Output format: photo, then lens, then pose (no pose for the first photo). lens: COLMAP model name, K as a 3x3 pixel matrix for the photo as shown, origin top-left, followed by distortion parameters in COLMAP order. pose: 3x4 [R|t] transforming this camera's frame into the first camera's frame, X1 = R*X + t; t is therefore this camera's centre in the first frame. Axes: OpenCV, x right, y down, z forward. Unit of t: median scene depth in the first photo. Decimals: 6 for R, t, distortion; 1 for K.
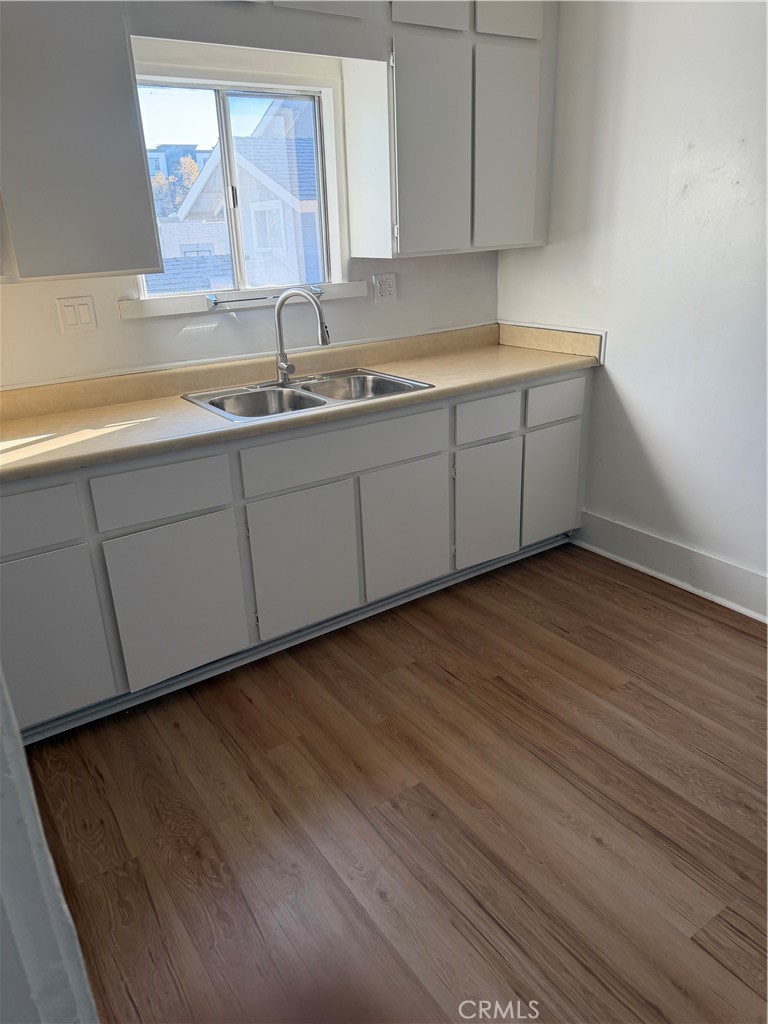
lens RADIAL K [[727.4, 0, 384.0], [0, 727.4, 512.0], [0, 0, 1]] dist [0.019443, 0.002092]
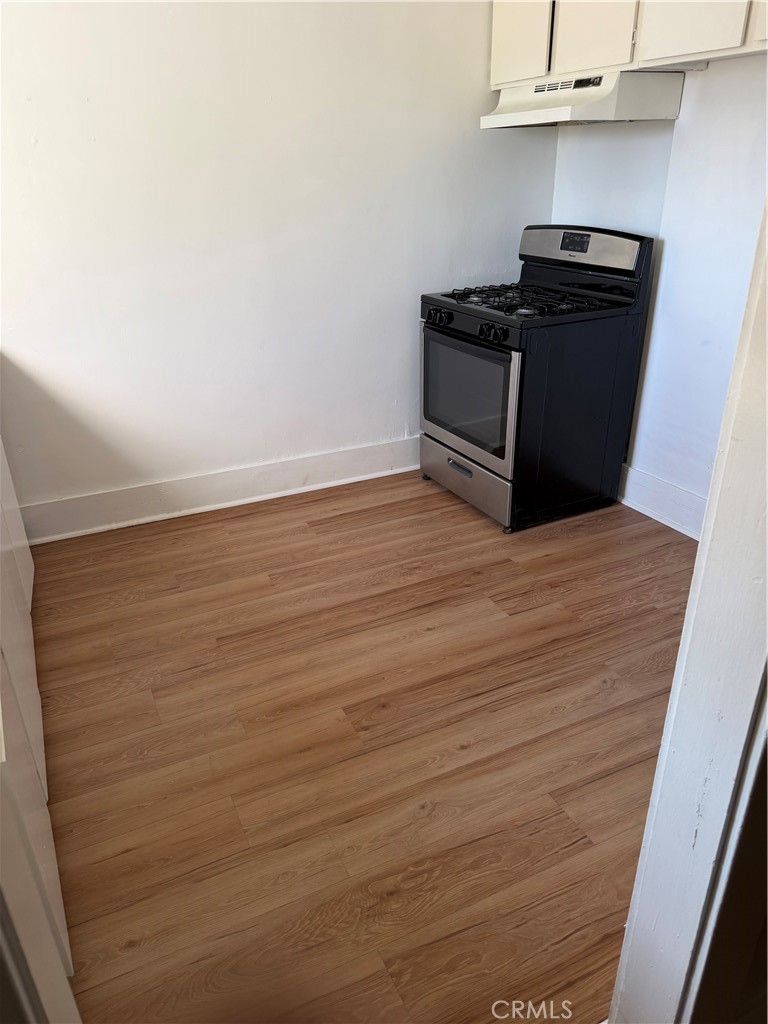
lens RADIAL K [[712.1, 0, 384.0], [0, 712.1, 512.0], [0, 0, 1]] dist [0.128738, -0.120904]
pose [[0.171325, -0.404694, 0.898260, -0.763391], [0.380834, 0.868073, 0.318458, -0.186650], [-0.908633, 0.287528, 0.302844, 0.547601]]
